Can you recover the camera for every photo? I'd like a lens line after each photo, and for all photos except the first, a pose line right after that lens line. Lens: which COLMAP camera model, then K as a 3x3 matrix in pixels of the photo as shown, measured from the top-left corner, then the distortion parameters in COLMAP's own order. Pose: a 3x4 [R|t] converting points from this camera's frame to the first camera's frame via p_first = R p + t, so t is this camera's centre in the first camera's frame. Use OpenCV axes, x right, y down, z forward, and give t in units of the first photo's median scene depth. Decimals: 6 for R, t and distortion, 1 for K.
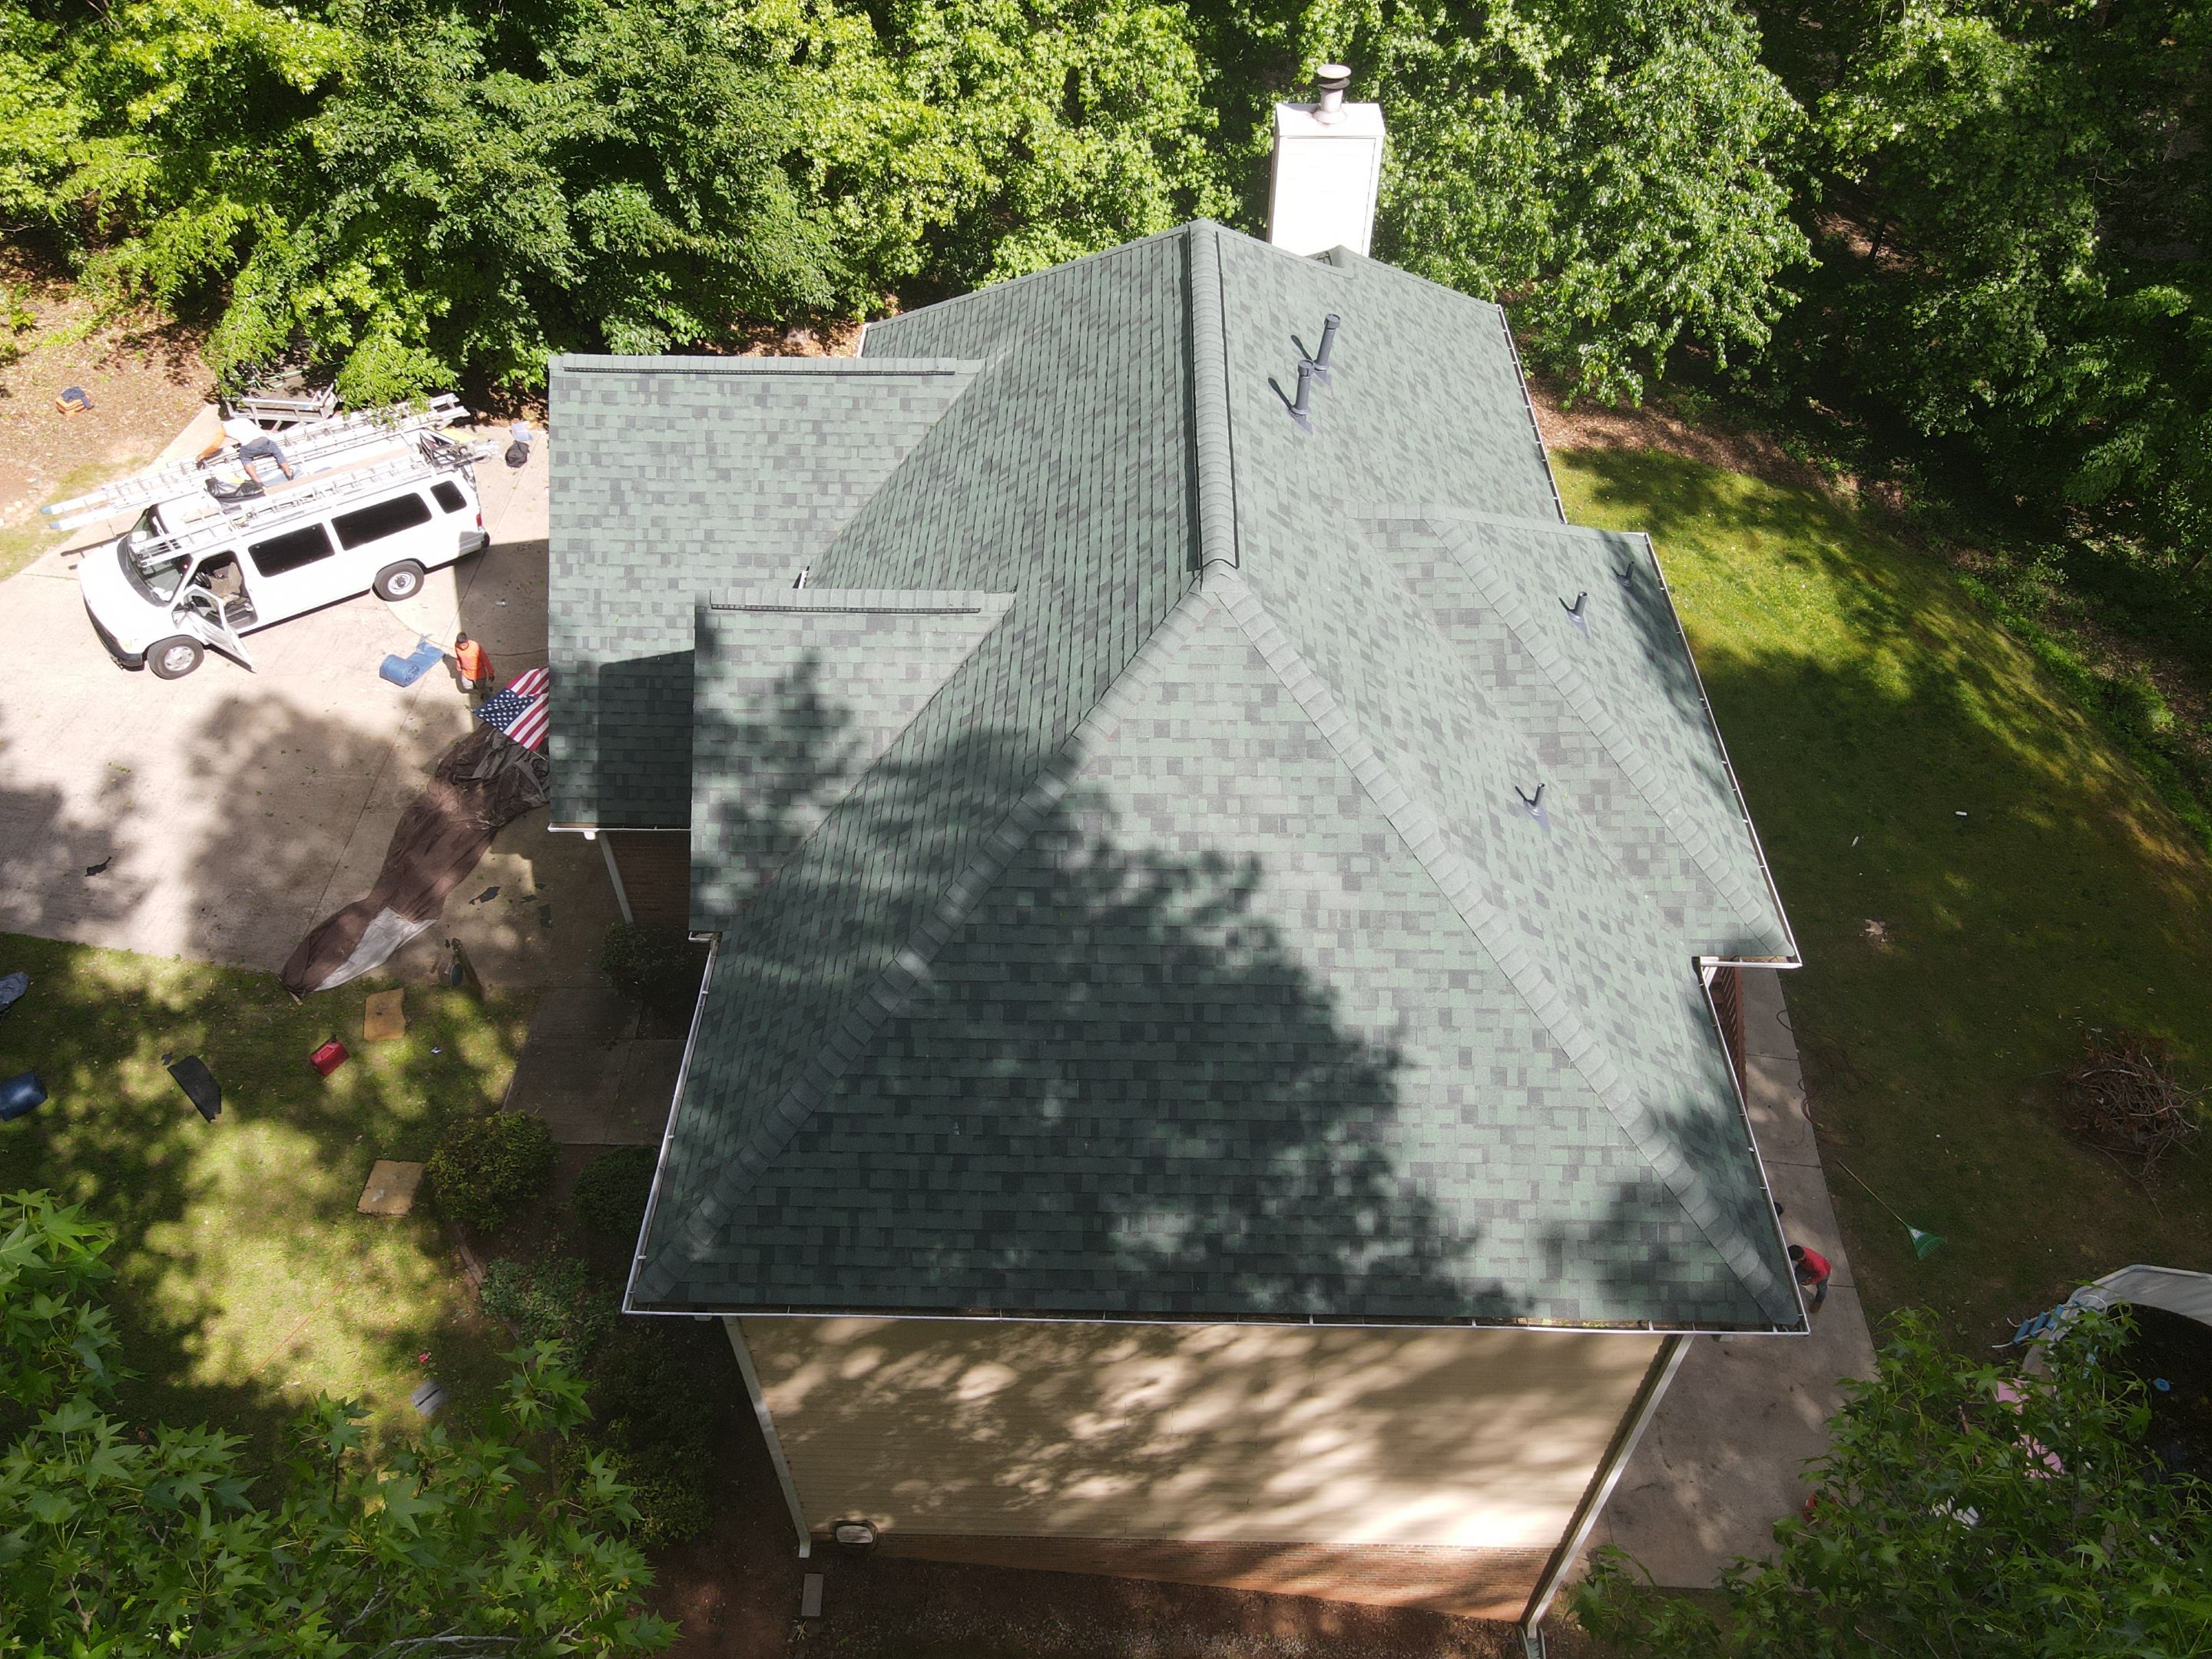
lens RADIAL K [[1631.4, 0, 1107.4], [0, 1631.4, 820.8], [0, 0, 1]] dist [0.000413, -0.001057]
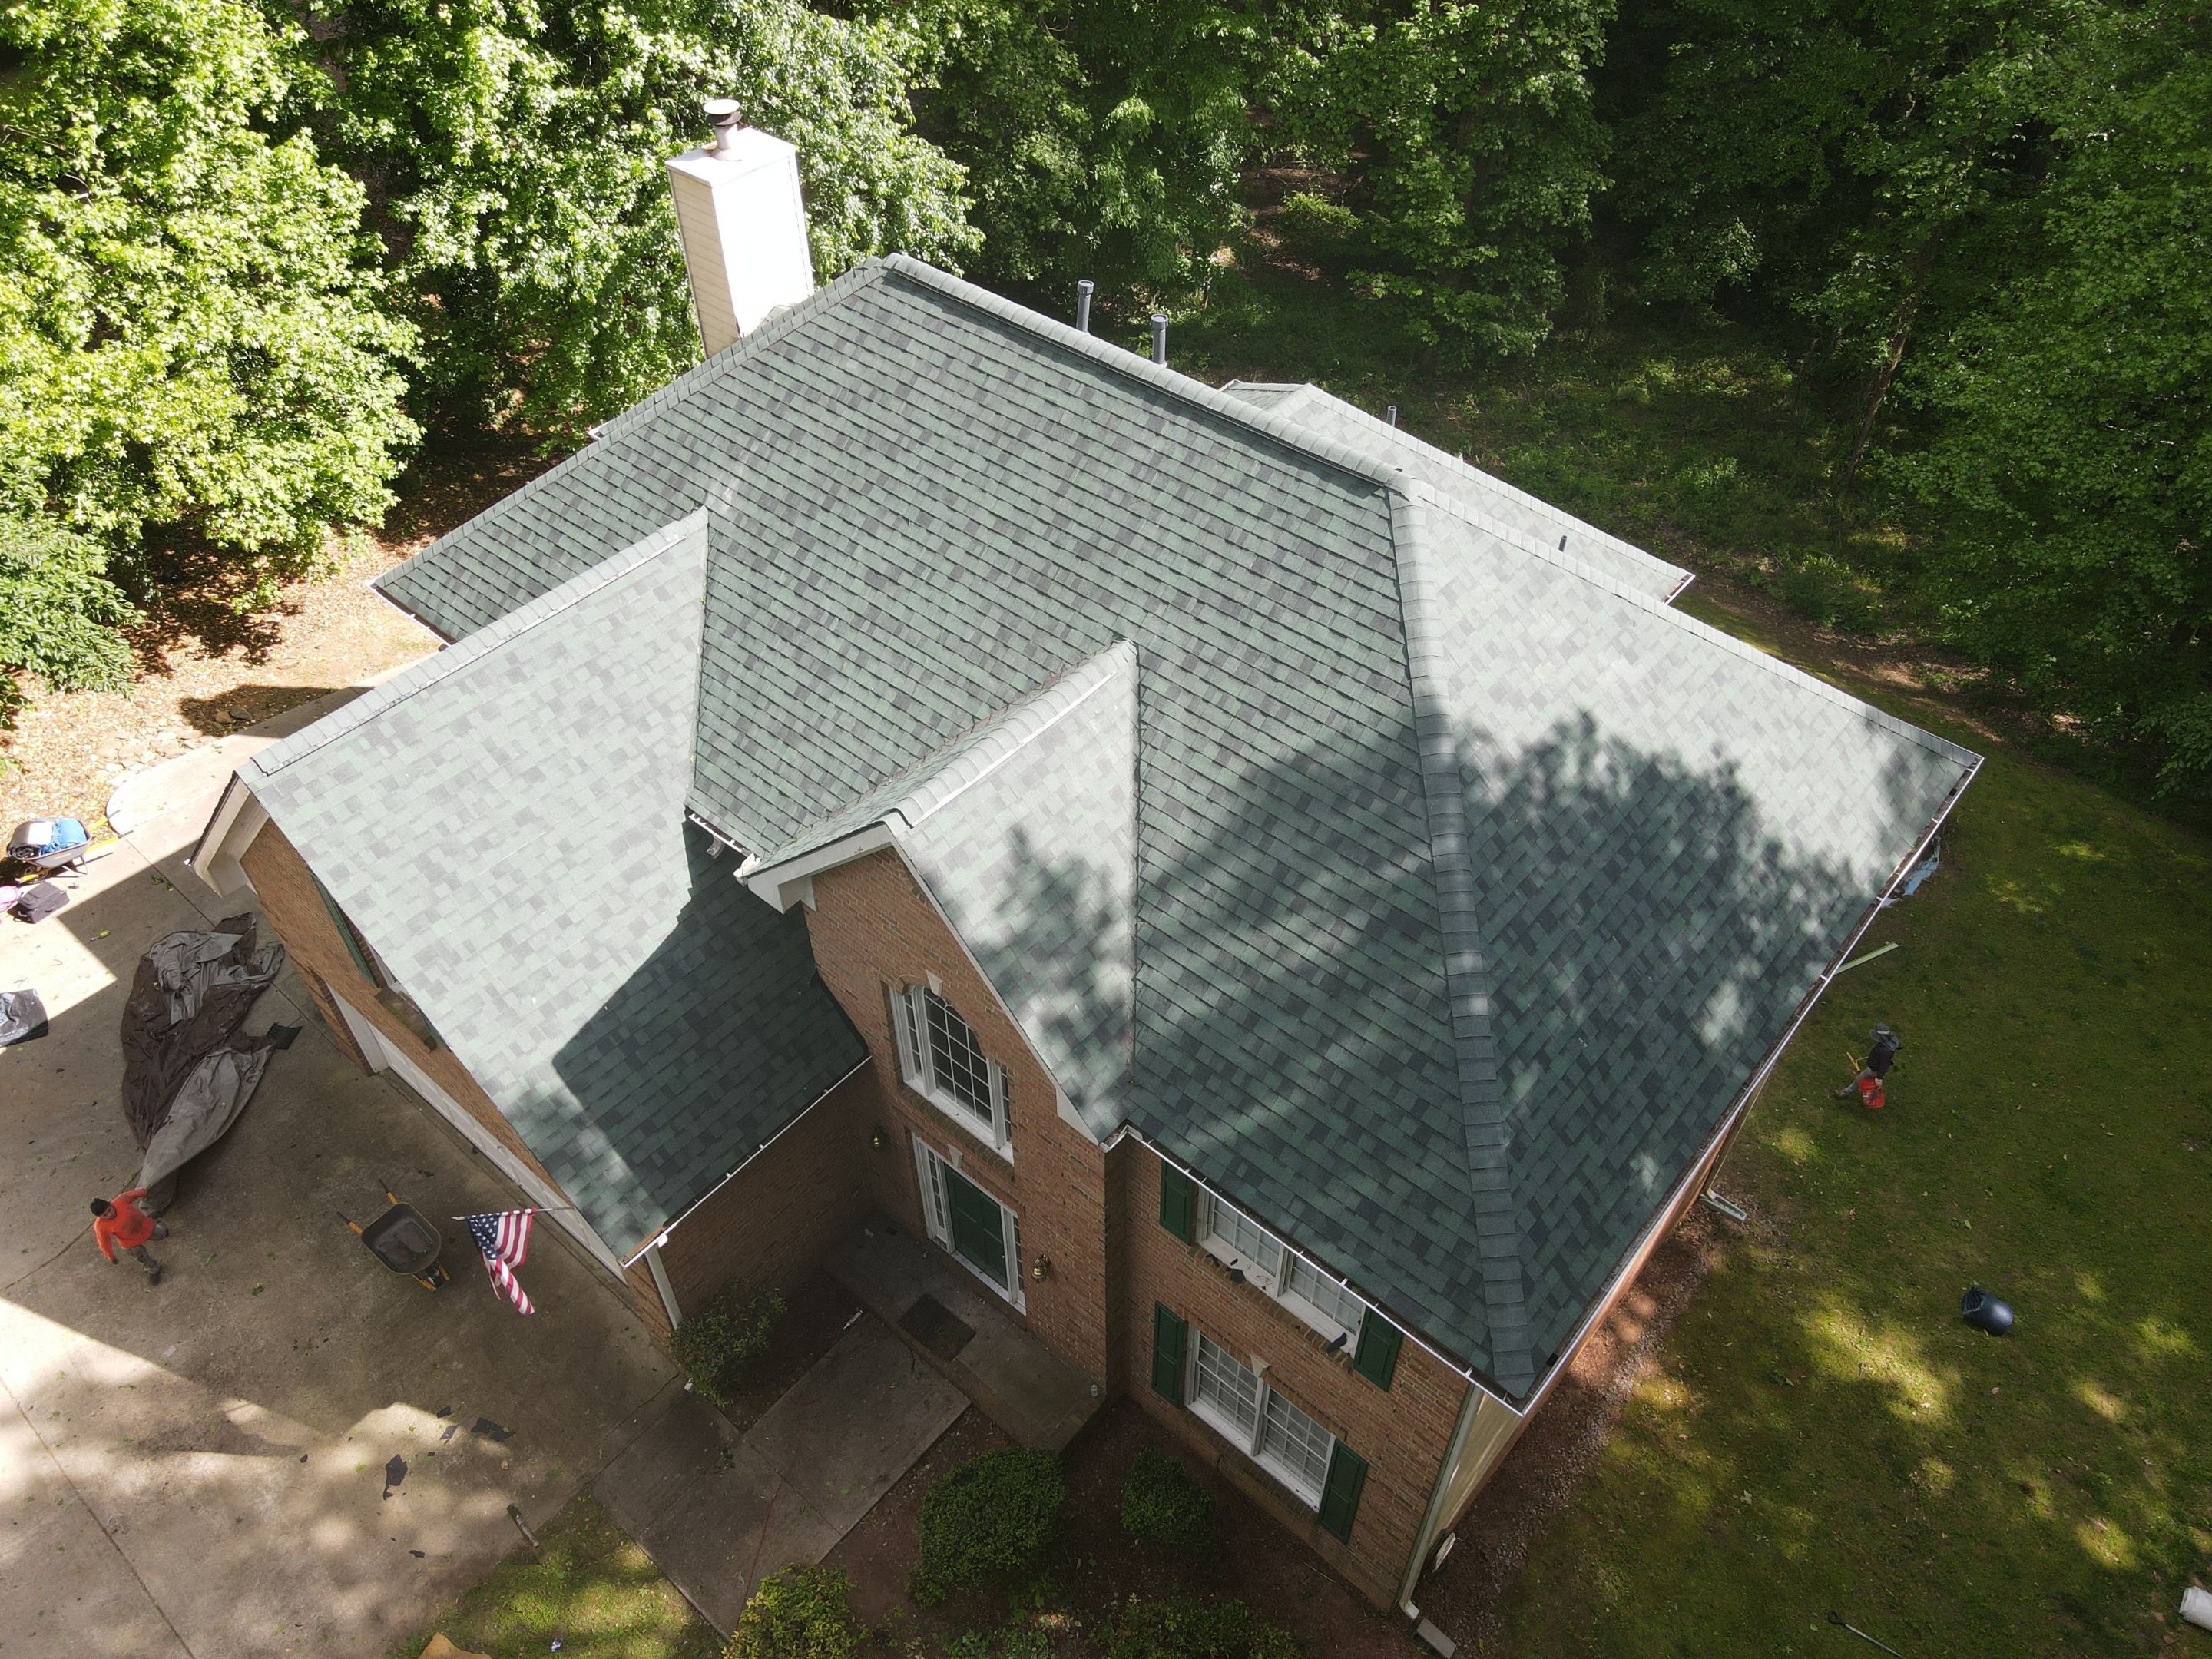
lens RADIAL K [[1631.4, 0, 1124.1], [0, 1631.4, 786.4], [0, 0, 1]] dist [0.000413, -0.001057]
pose [[0.645367, -0.534639, 0.545585, -0.469064], [0.549143, 0.821201, 0.155149, -0.170686], [-0.530983, 0.199476, 0.823569, 0.204170]]
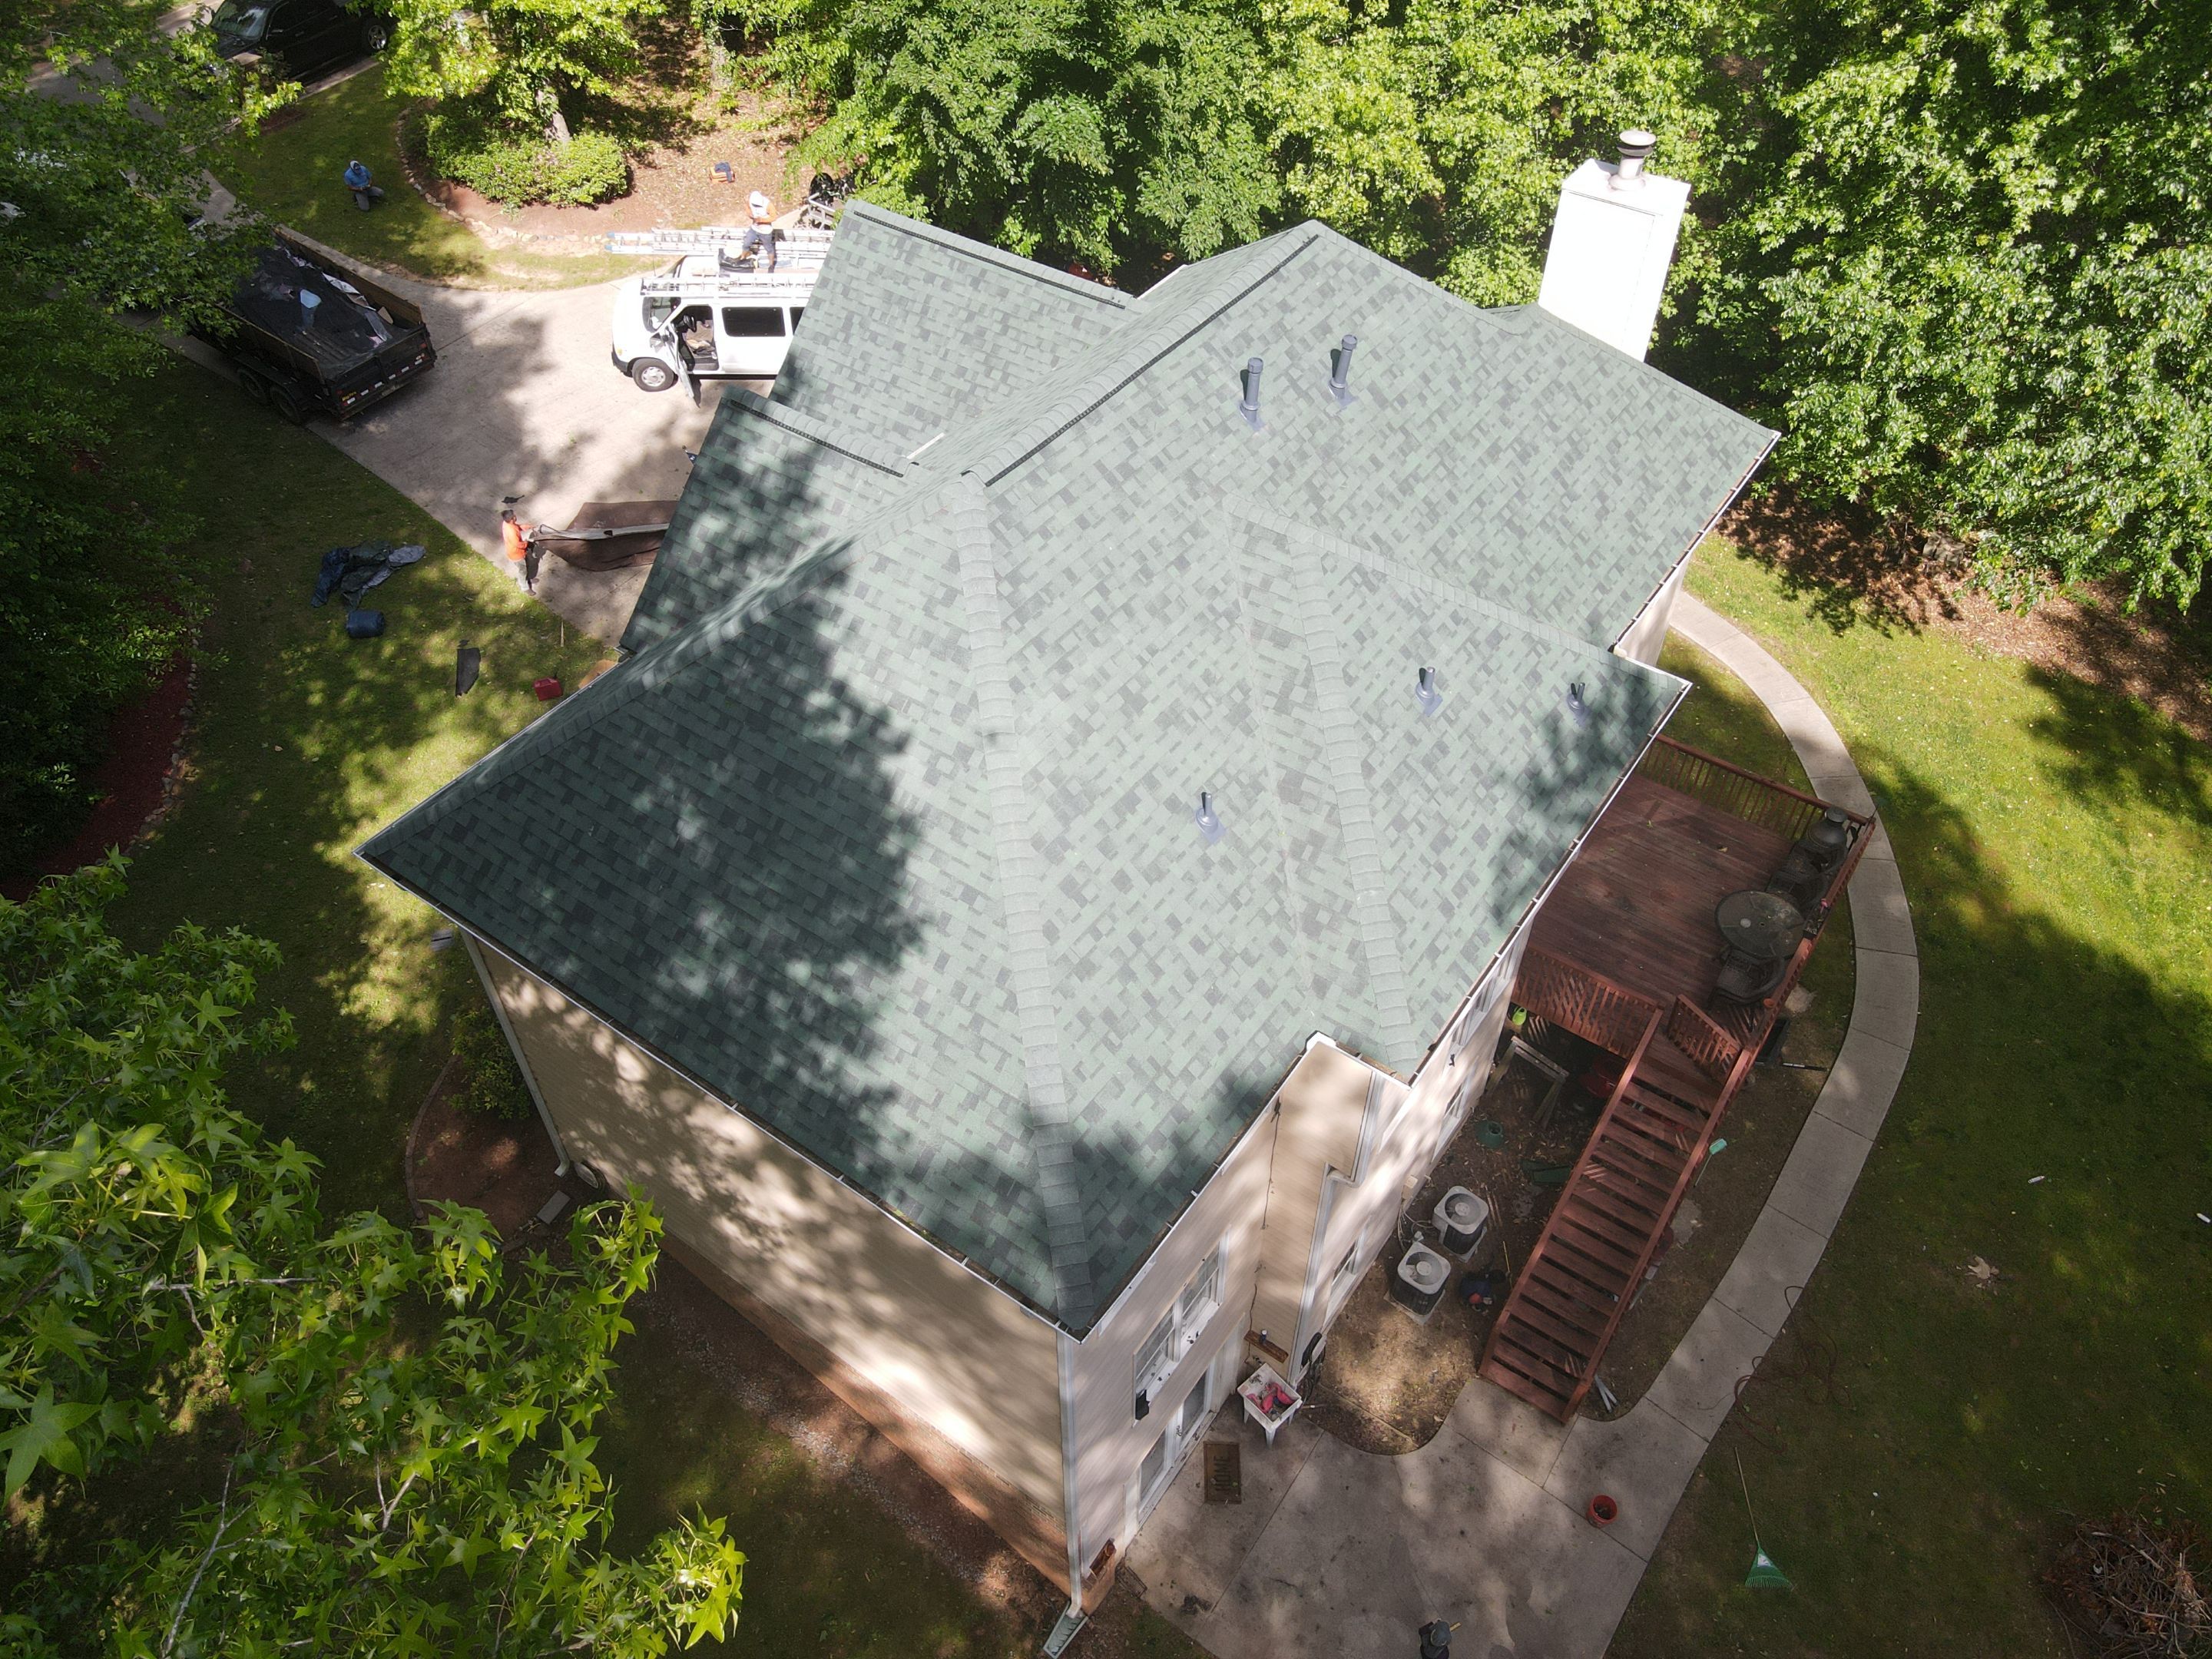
lens RADIAL K [[1631.4, 0, 1105.3], [0, 1631.4, 827.0], [0, 0, 1]] dist [0.000413, -0.001057]
pose [[0.824659, 0.405487, -0.394357, 0.463456], [-0.403386, 0.910343, 0.092496, -0.053806], [0.396506, 0.082801, 0.914291, 0.027146]]
